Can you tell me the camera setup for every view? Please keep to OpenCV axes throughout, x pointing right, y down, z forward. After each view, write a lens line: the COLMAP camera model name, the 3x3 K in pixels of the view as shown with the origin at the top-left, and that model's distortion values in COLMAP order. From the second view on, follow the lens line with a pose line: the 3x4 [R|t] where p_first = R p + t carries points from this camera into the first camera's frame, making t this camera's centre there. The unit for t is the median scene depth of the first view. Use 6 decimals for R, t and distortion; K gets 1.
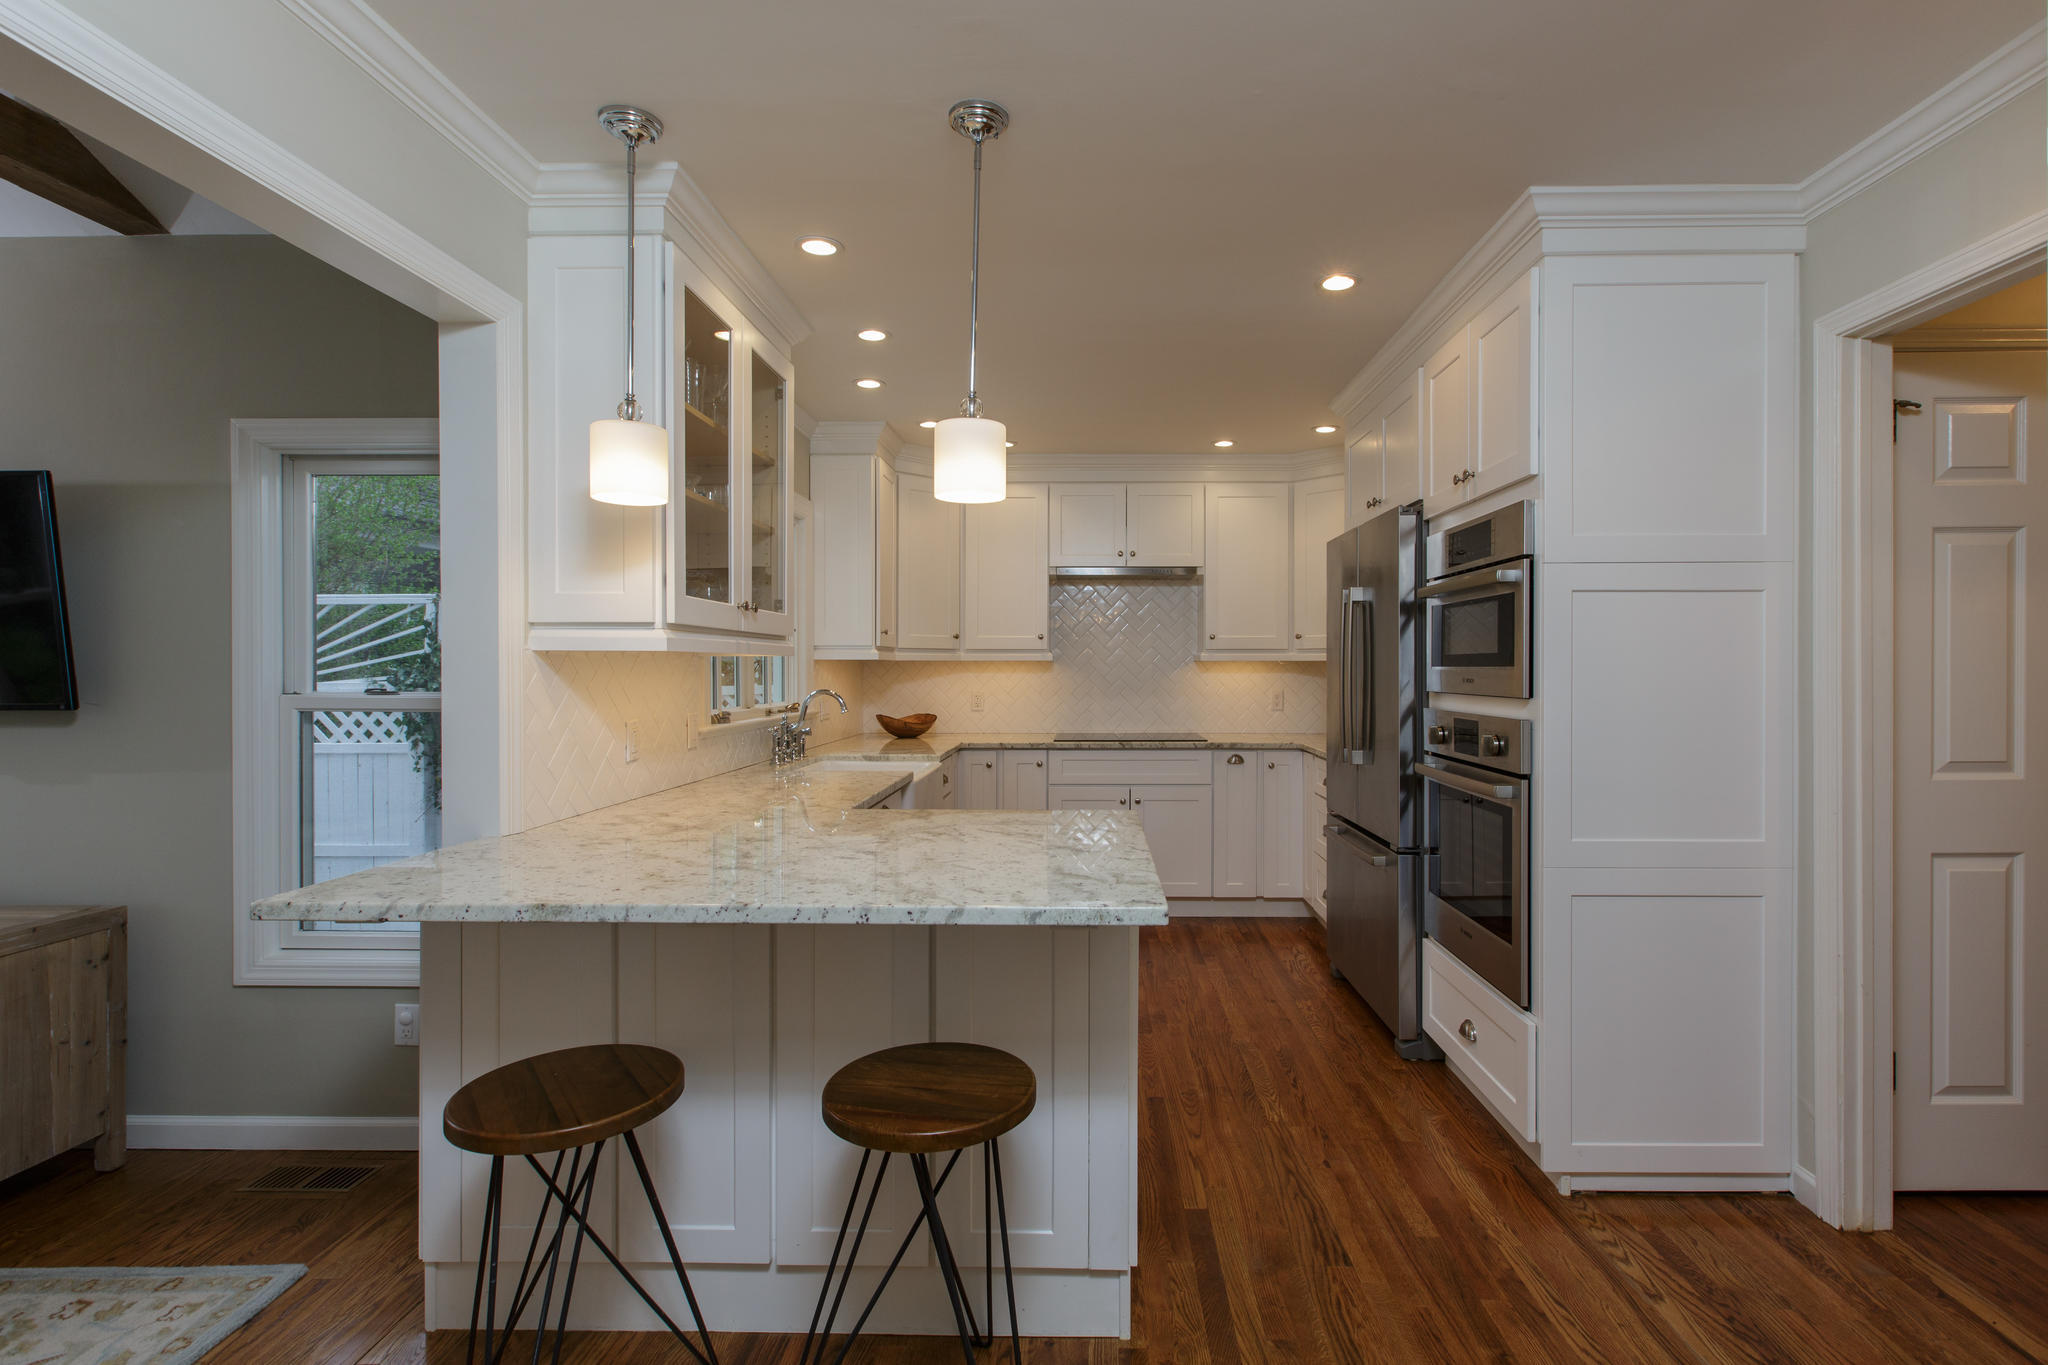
lens RADIAL K [[918.8, 0, 1015.6], [0, 918.8, 667.9], [0, 0, 1]] dist [-0.001040, 0.000001]
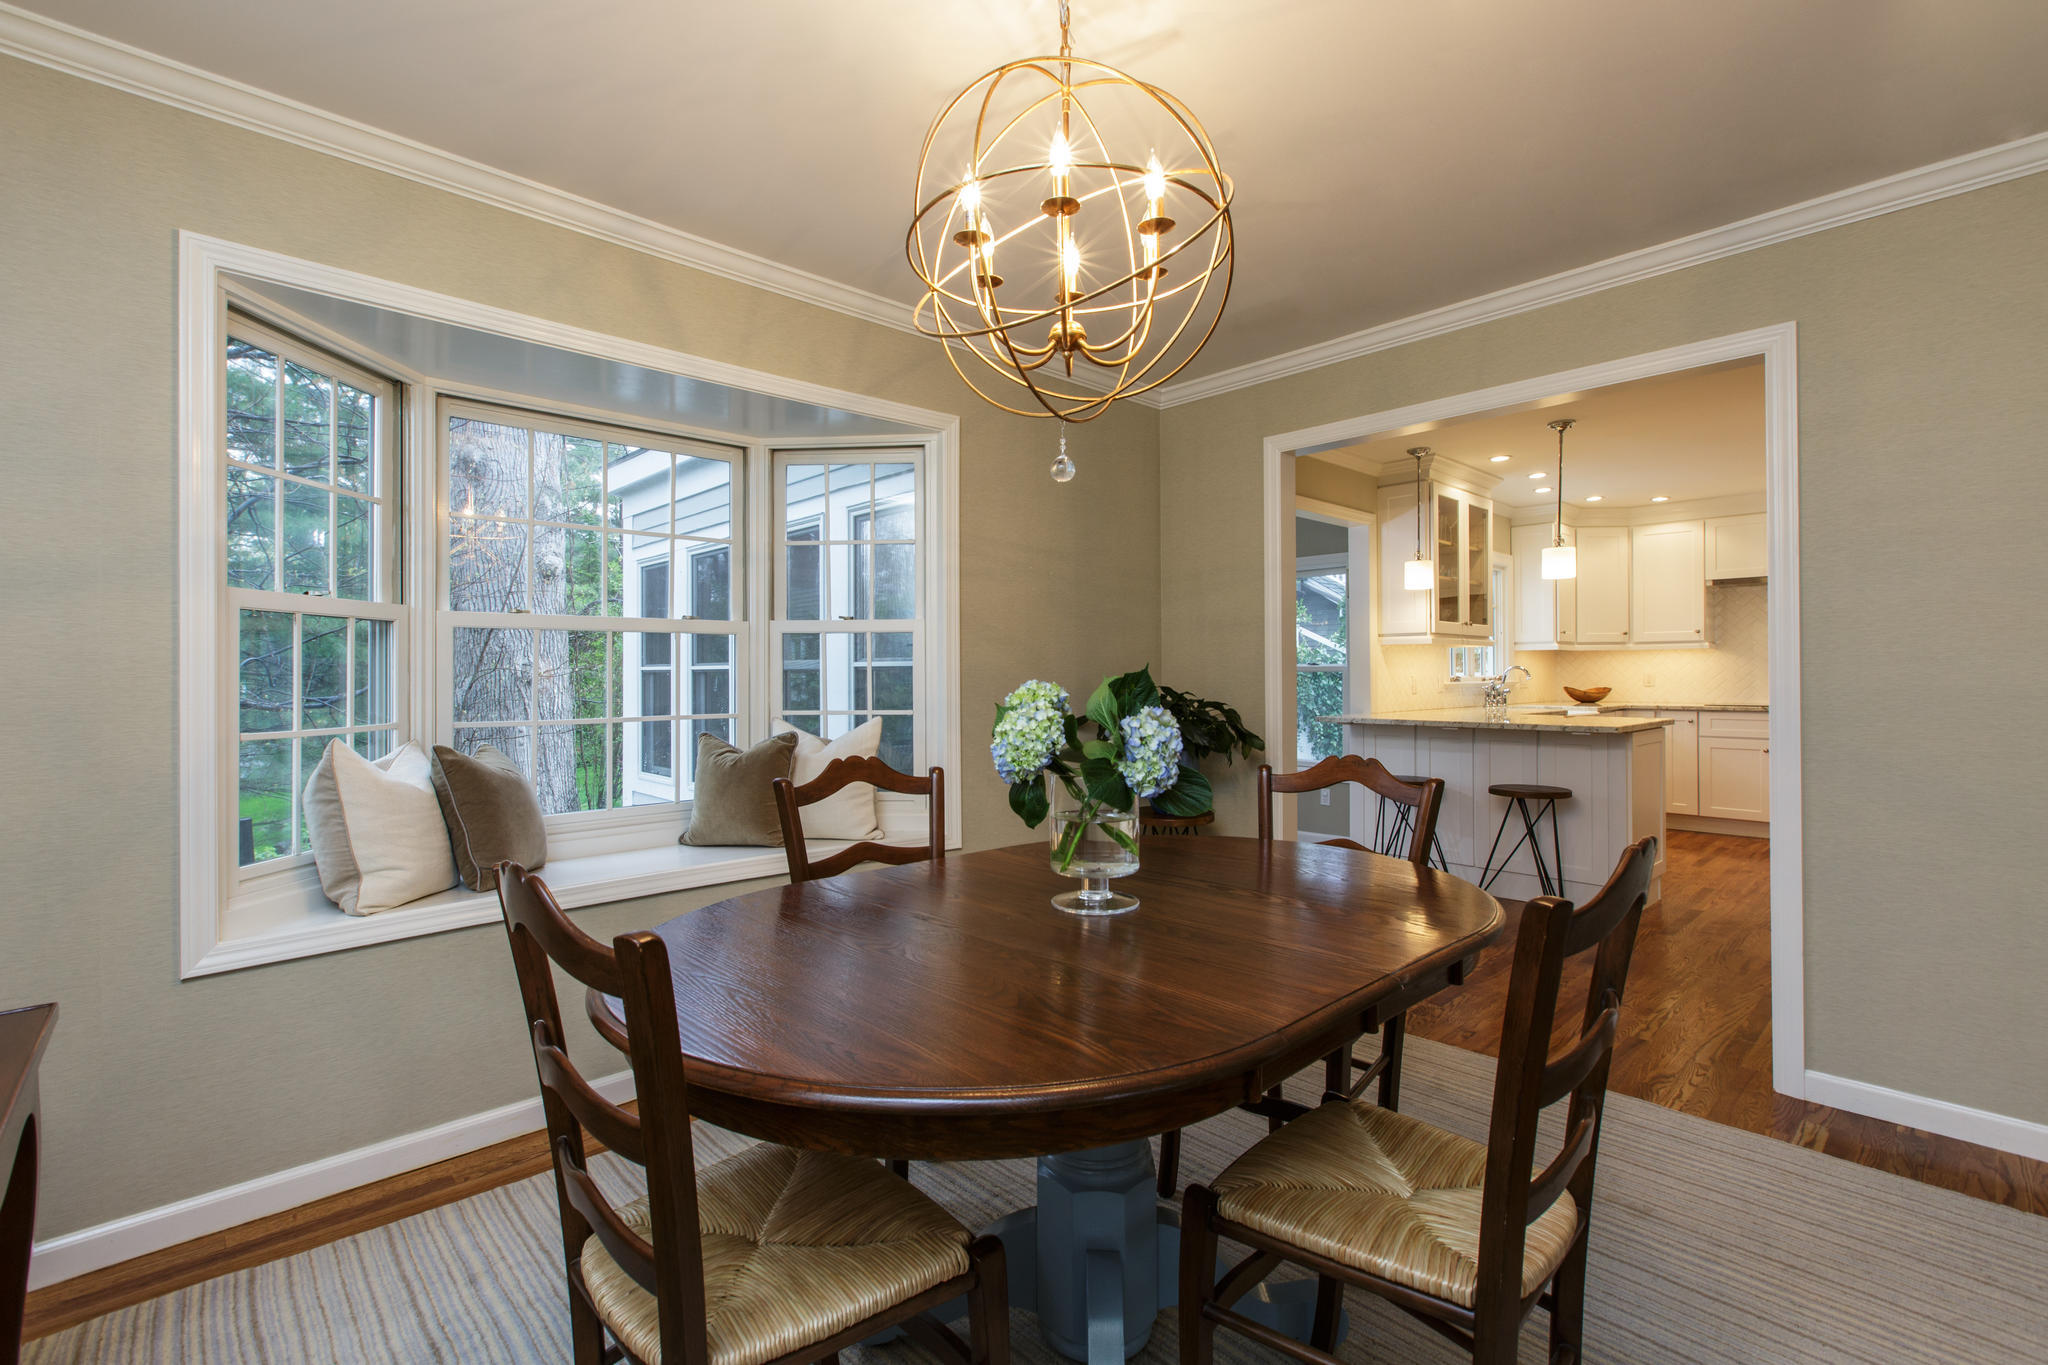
lens RADIAL K [[918.8, 0, 1015.6], [0, 918.8, 667.9], [0, 0, 1]] dist [-0.001040, 0.000001]
pose [[0.725626, -0.001450, -0.688088, 0.332416], [-0.000682, 0.999996, -0.002826, 0.035610], [0.688089, 0.002520, 0.725622, -1.021408]]
